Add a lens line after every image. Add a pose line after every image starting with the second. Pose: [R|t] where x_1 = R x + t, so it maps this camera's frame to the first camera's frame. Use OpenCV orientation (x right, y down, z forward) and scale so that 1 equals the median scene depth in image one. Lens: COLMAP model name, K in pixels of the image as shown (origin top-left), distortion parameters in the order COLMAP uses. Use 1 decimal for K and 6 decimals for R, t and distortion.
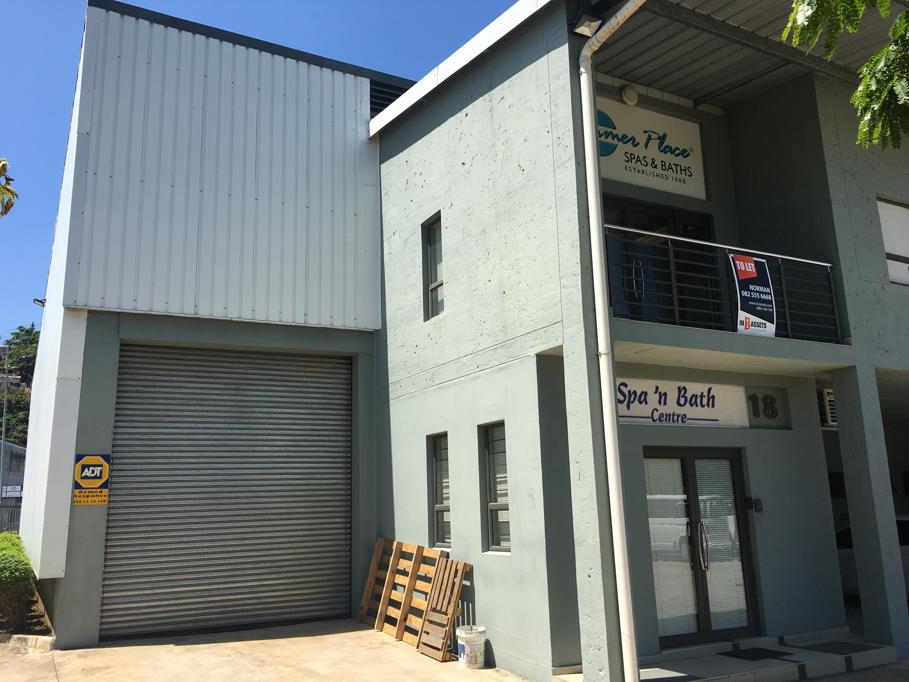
lens RADIAL K [[780.4, 0, 454.5], [0, 780.4, 341.0], [0, 0, 1]] dist [0.051448, -0.011549]
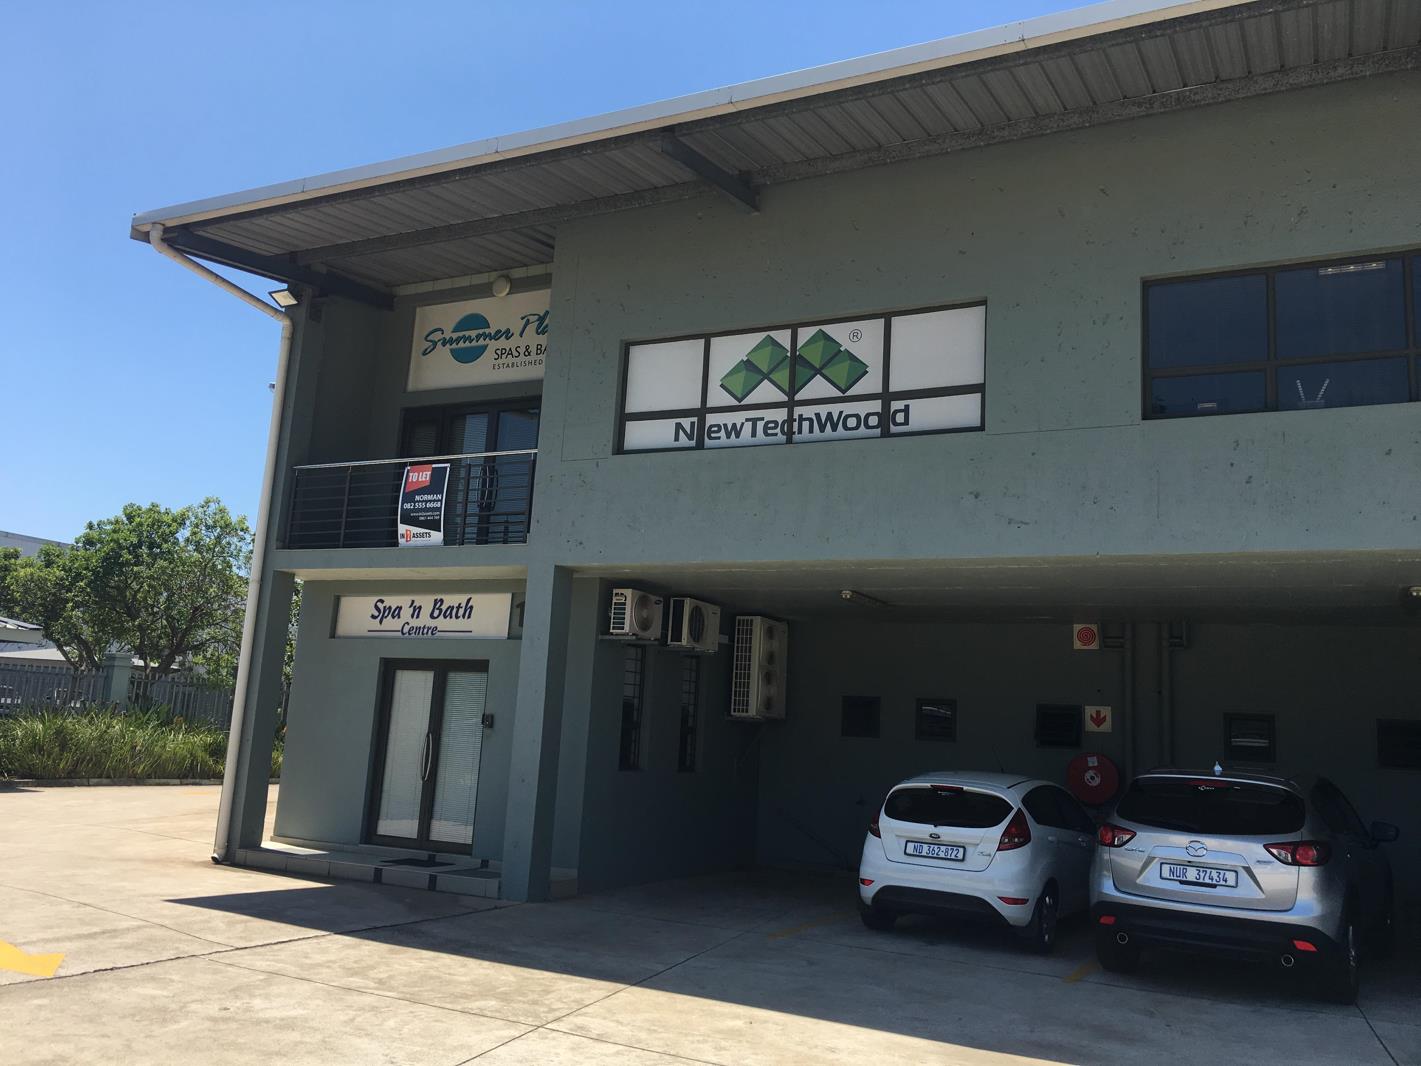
lens RADIAL K [[1219.9, 0, 710.5], [0, 1219.9, 533.0], [0, 0, 1]] dist [0.051448, -0.011549]
pose [[0.560577, -0.082030, -0.824029, 1.804121], [0.102045, 0.994340, -0.029564, 0.057246], [0.821791, -0.067516, 0.565775, 0.419508]]
